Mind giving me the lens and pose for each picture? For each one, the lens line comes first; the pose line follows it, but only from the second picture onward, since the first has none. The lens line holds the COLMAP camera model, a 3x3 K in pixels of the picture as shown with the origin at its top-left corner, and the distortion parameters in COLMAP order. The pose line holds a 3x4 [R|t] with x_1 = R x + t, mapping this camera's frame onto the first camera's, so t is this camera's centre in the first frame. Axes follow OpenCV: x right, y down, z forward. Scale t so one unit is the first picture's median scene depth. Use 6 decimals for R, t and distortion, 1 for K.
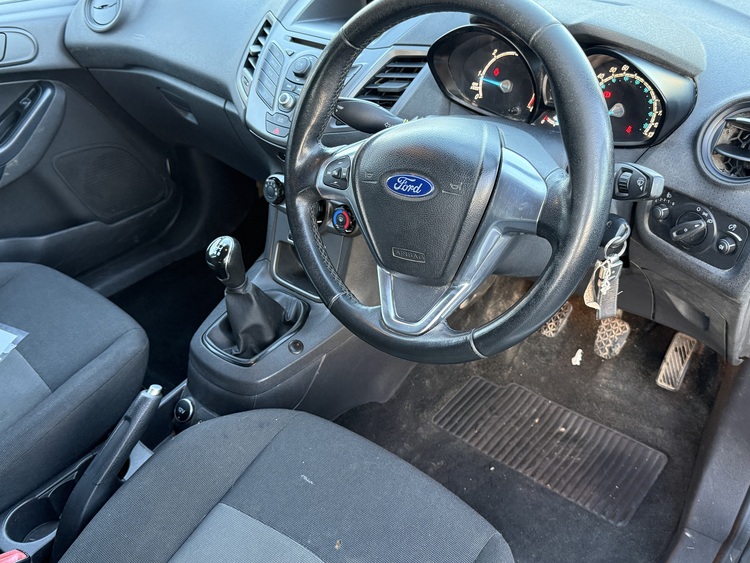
lens RADIAL K [[740.9, 0, 374.5], [0, 740.9, 281.4], [0, 0, 1]] dist [0.020118, 0.000000]
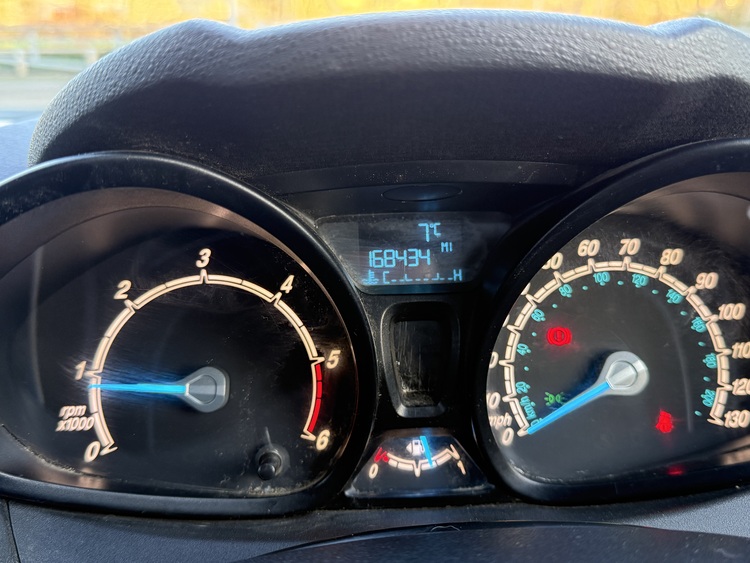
lens RADIAL K [[740.9, 0, 374.9], [0, 740.9, 282.2], [0, 0, 1]] dist [0.020118, 0.000000]
pose [[0.730336, -0.148938, 0.666653, 0.041368], [0.373058, 0.904509, -0.206618, -0.214364], [-0.572221, 0.399601, 0.716158, 0.733855]]
